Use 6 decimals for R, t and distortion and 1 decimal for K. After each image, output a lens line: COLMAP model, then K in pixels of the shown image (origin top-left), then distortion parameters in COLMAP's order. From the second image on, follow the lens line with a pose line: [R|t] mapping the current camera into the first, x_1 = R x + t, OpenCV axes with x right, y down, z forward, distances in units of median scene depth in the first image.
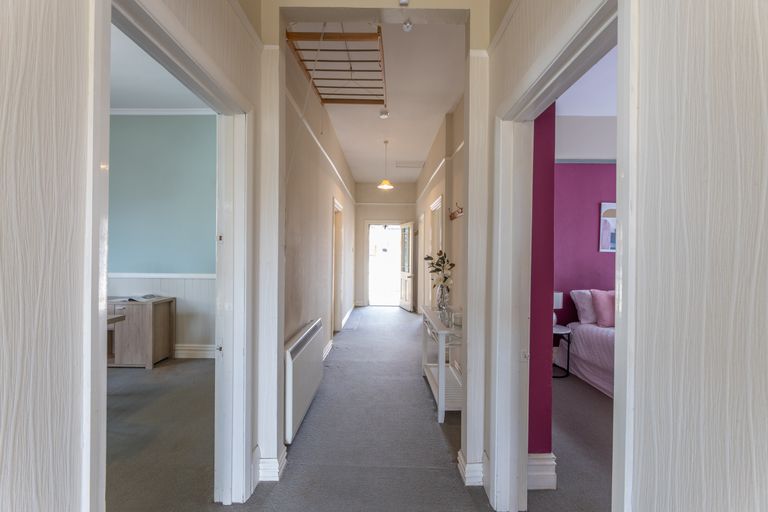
lens RADIAL K [[325.0, 0, 384.0], [0, 325.0, 256.0], [0, 0, 1]] dist [-0.000337, -0.000032]
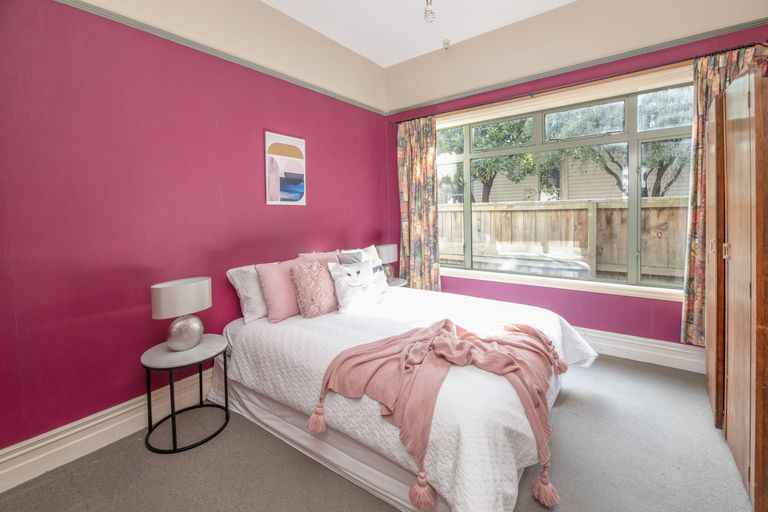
lens RADIAL K [[328.4, 0, 385.2], [0, 328.4, 219.5], [0, 0, 1]] dist [0.000377, 0.000005]
pose [[0.602746, -0.045482, 0.796636, 0.280345], [0.035238, 0.998917, 0.030369, 0.005237], [-0.797155, 0.009767, 0.603696, 0.411375]]
